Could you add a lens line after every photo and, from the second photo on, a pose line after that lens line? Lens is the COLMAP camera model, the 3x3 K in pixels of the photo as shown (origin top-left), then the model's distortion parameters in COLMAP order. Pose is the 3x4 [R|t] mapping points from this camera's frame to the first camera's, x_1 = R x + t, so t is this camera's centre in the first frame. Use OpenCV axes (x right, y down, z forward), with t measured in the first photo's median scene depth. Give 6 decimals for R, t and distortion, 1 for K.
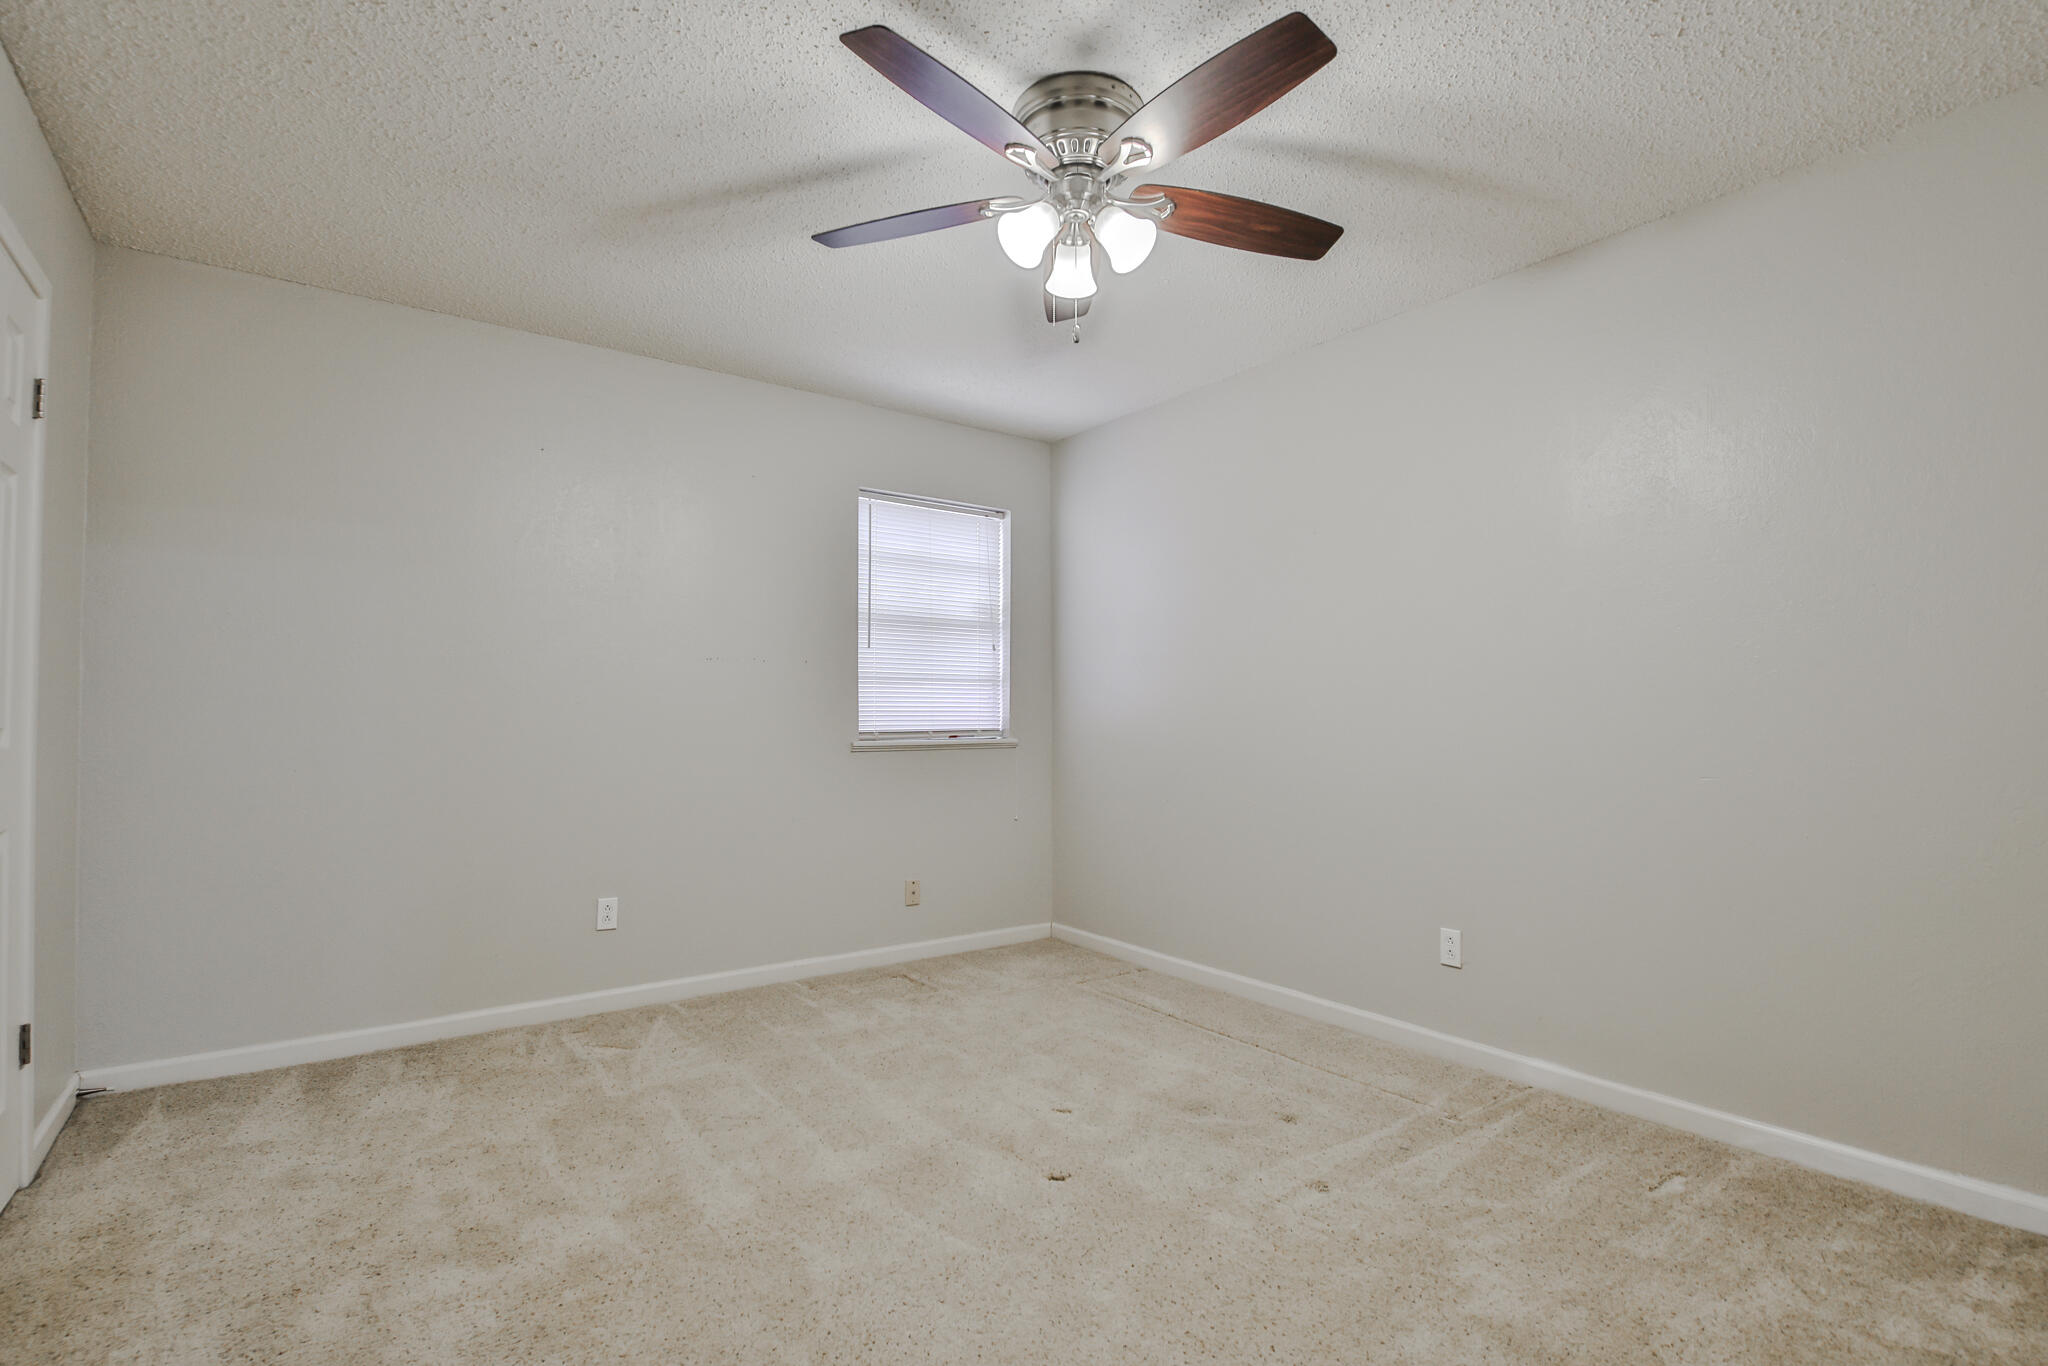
lens RADIAL K [[939.0, 0, 1015.3], [0, 939.0, 687.4], [0, 0, 1]] dist [0.001278, -0.008608]
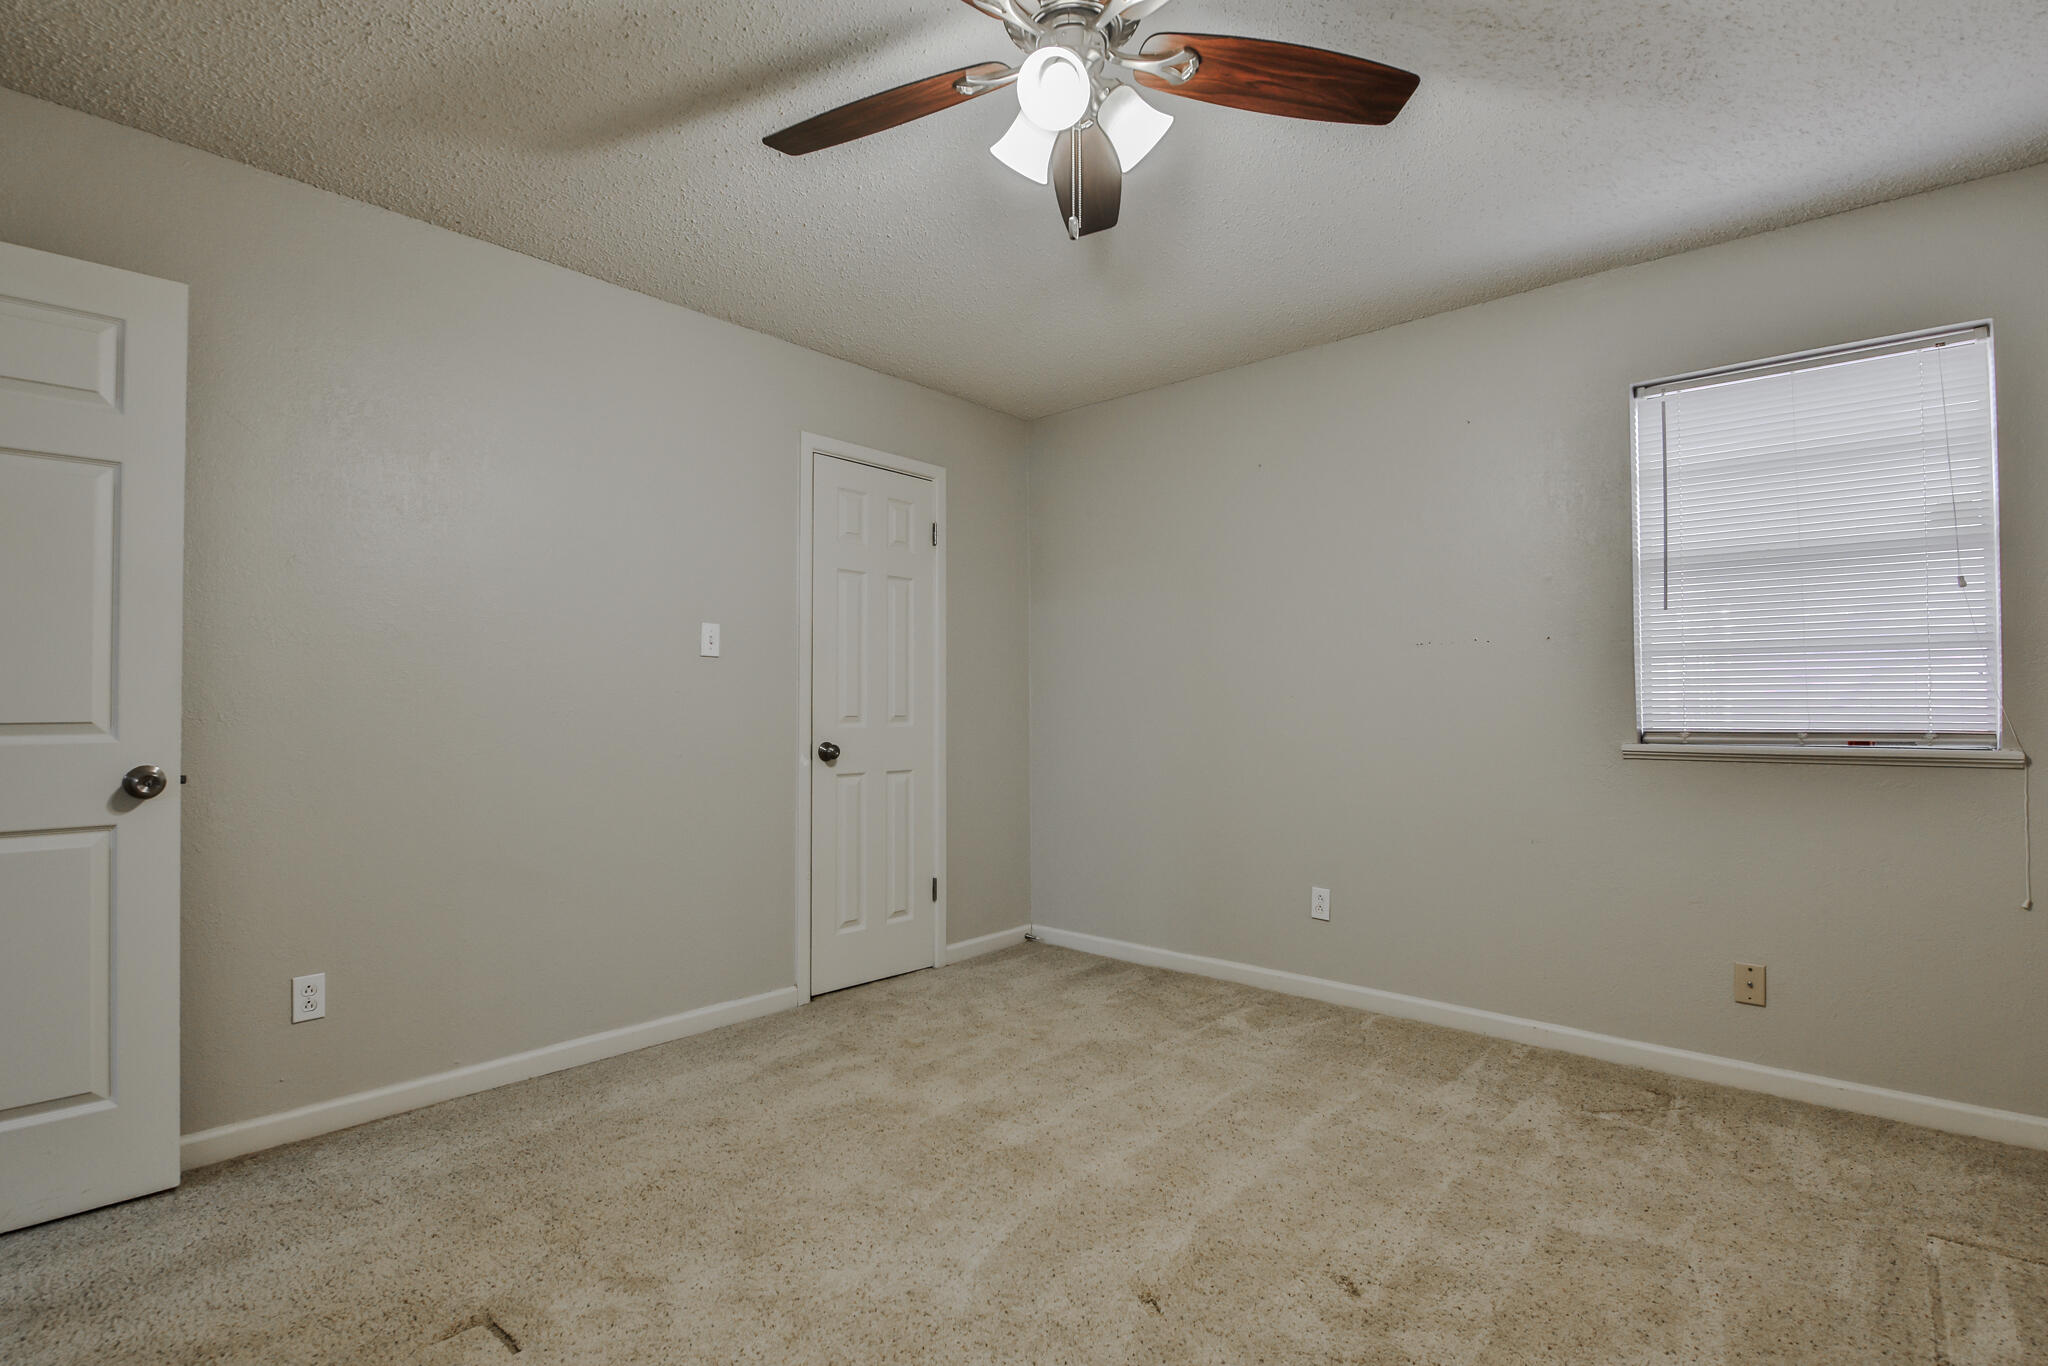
lens RADIAL K [[961.9, 0, 1015.5], [0, 961.9, 688.5], [0, 0, 1]] dist [-0.000866, -0.008448]
pose [[0.229947, -0.018395, -0.973029, 0.428135], [0.033412, 0.999381, -0.010998, 0.007806], [0.972629, -0.029982, 0.230420, 0.381049]]
